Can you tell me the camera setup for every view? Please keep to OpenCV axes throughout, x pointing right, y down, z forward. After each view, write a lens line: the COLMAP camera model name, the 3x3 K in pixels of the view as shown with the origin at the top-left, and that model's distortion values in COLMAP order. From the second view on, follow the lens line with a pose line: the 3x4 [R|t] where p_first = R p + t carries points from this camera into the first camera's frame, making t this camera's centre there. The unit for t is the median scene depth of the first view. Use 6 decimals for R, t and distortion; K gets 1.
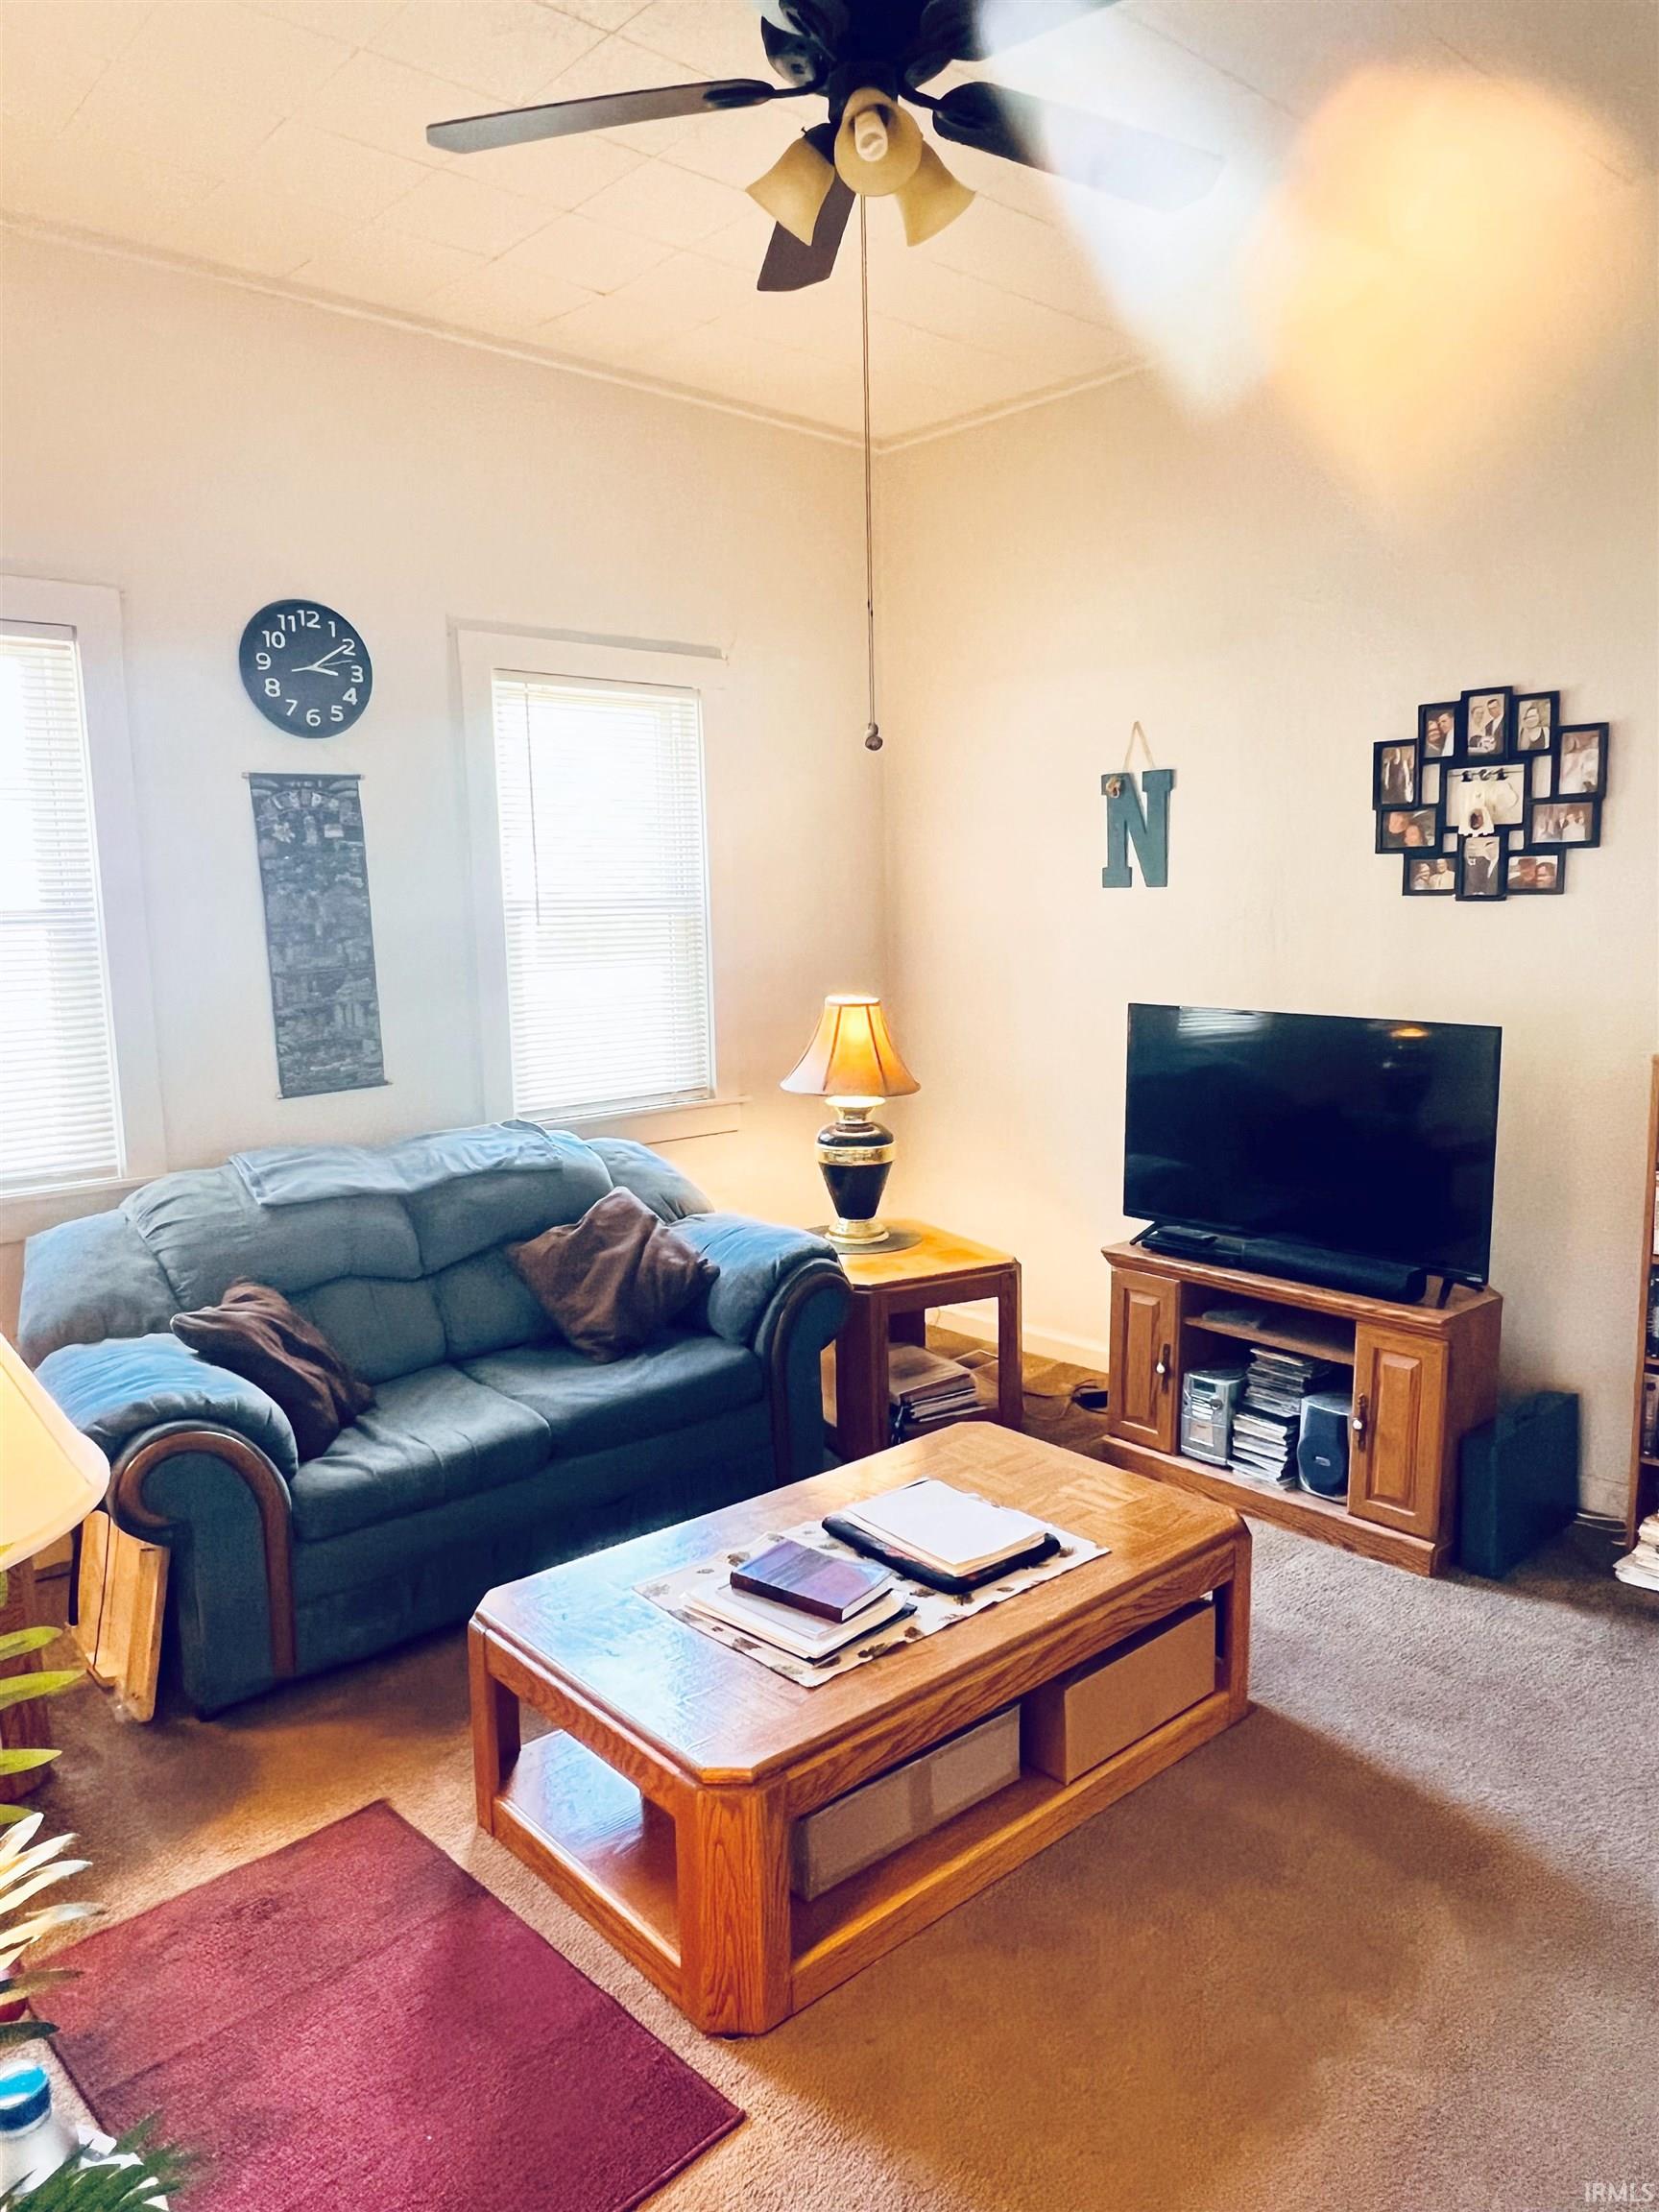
lens RADIAL K [[1471.8, 0, 839.3], [0, 1471.8, 1108.7], [0, 0, 1]] dist [-0.001710, 0.000343]
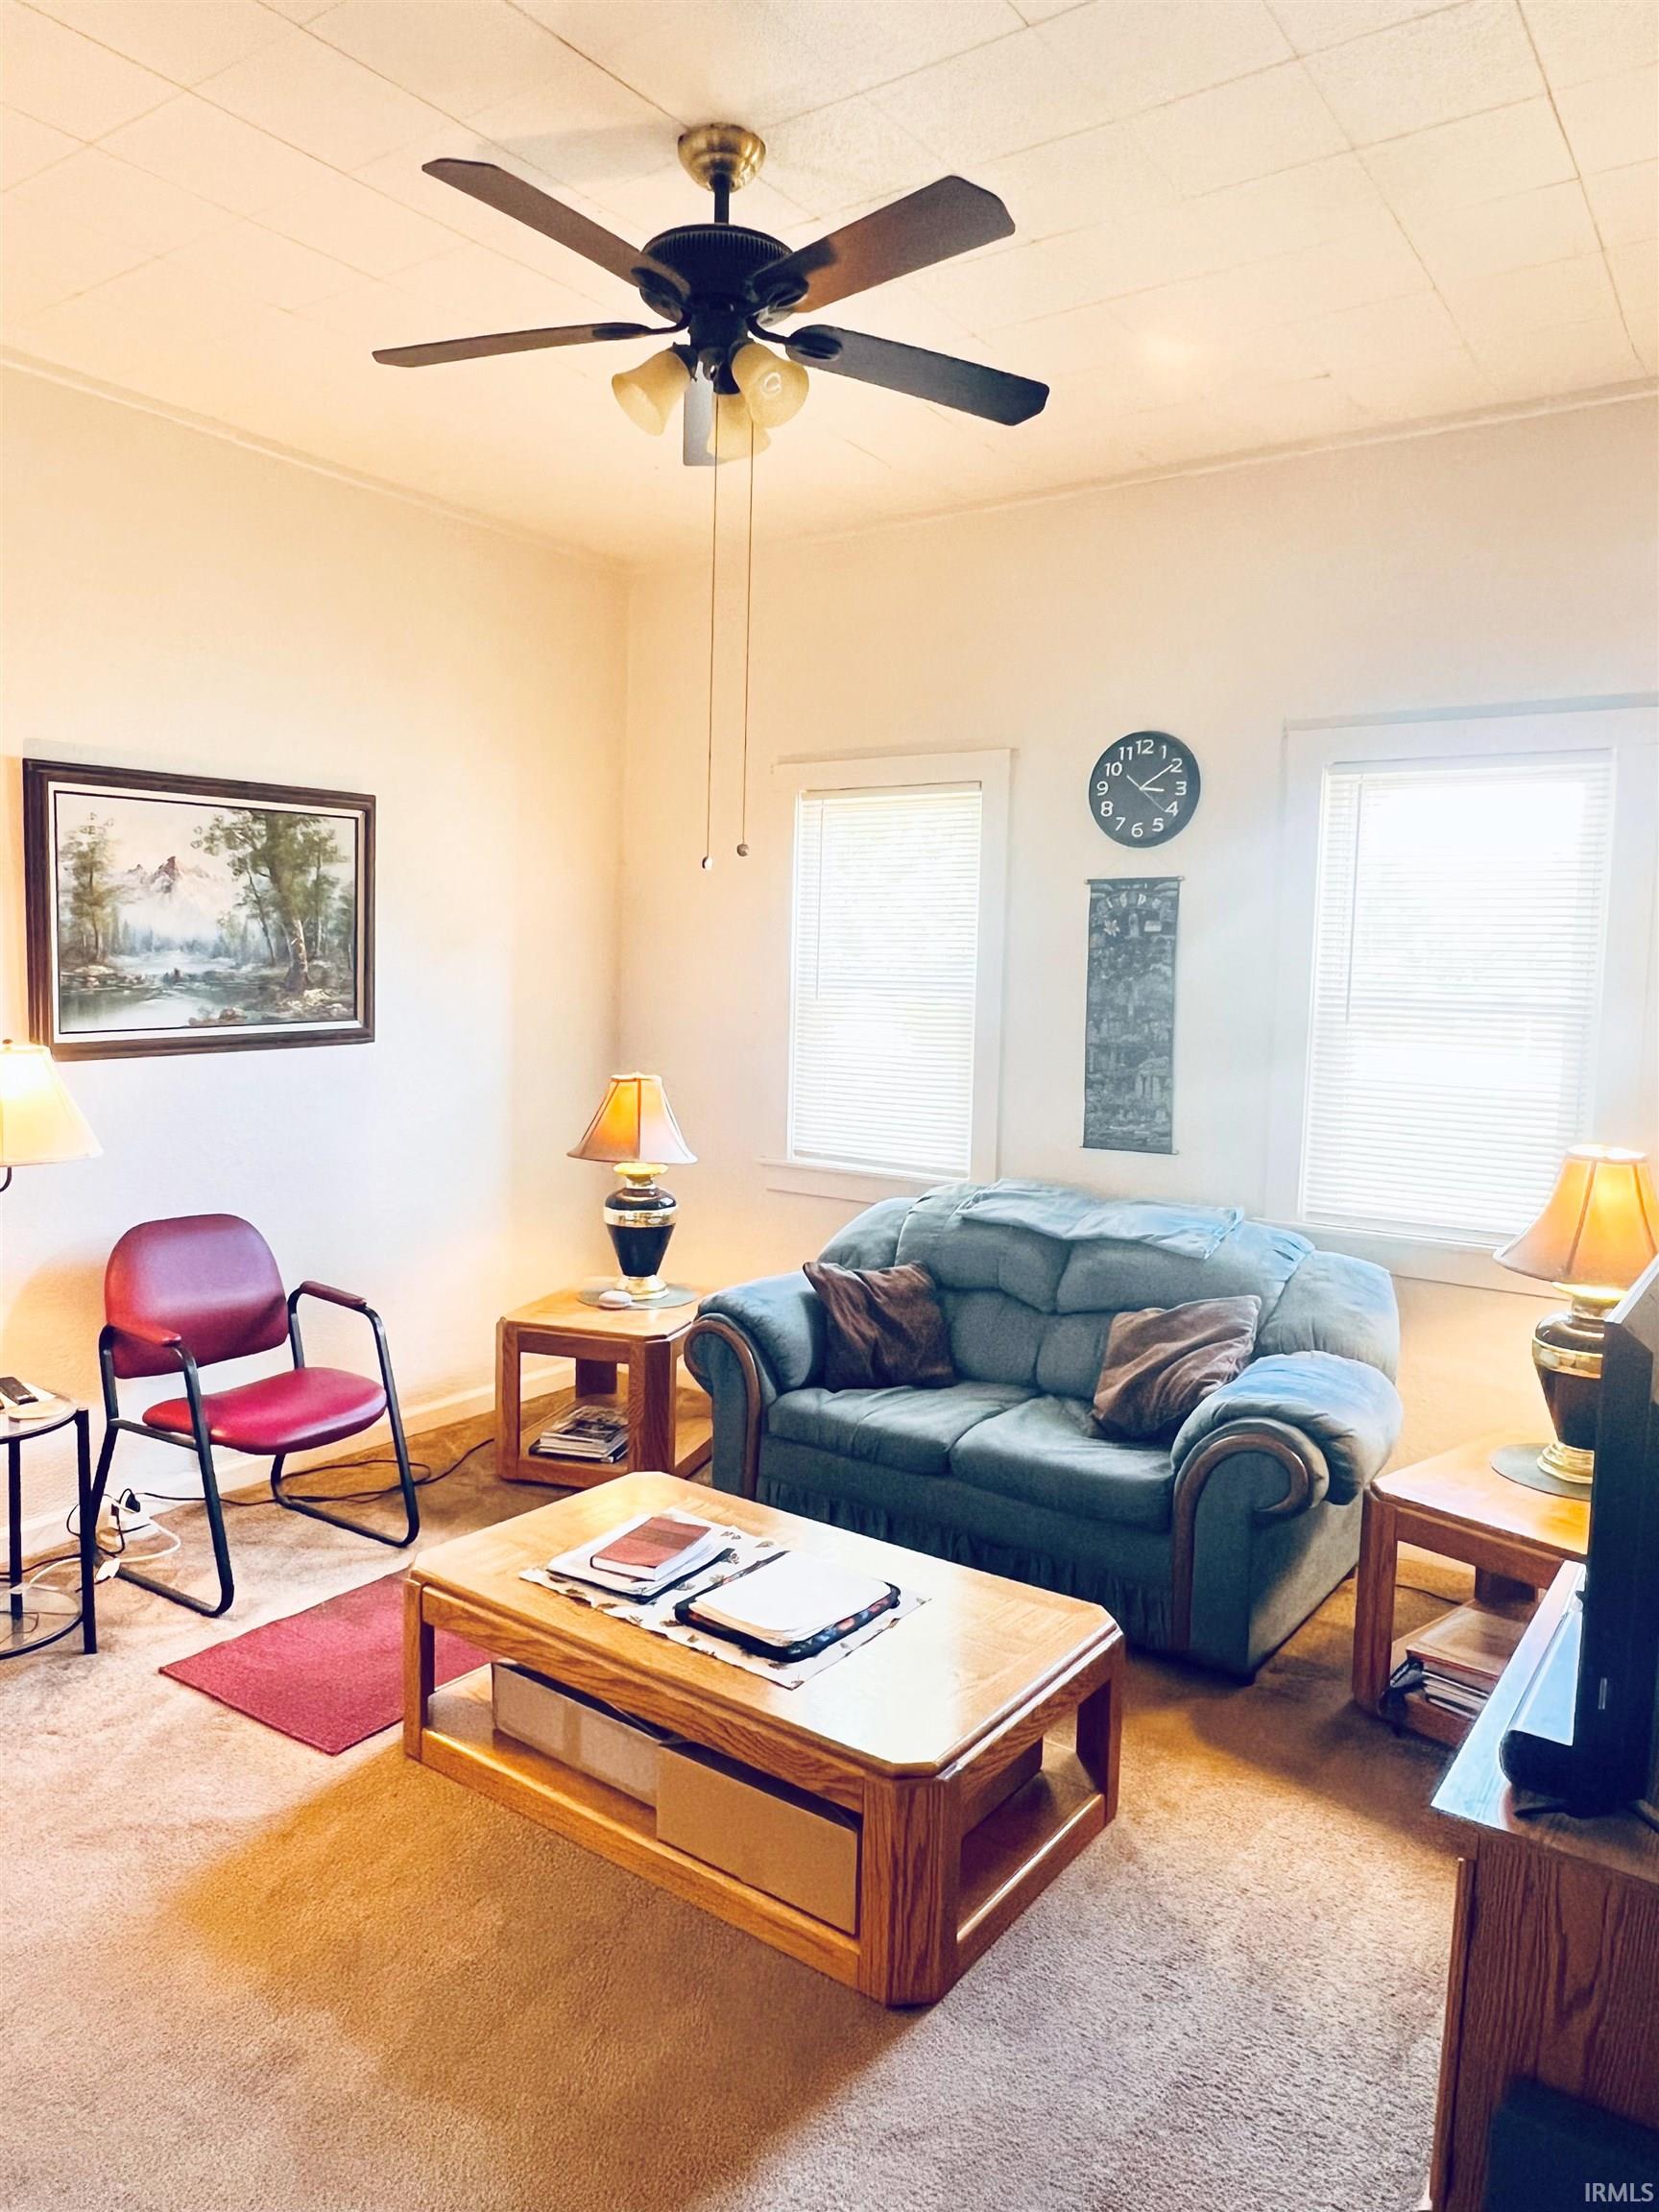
lens RADIAL K [[1471.8, 0, 839.3], [0, 1471.8, 1108.7], [0, 0, 1]] dist [-0.001710, 0.000343]
pose [[0.221297, 0.120873, -0.967687, 0.741777], [-0.172782, 0.981450, 0.083079, -0.104199], [0.959778, 0.148813, 0.238077, 0.523189]]
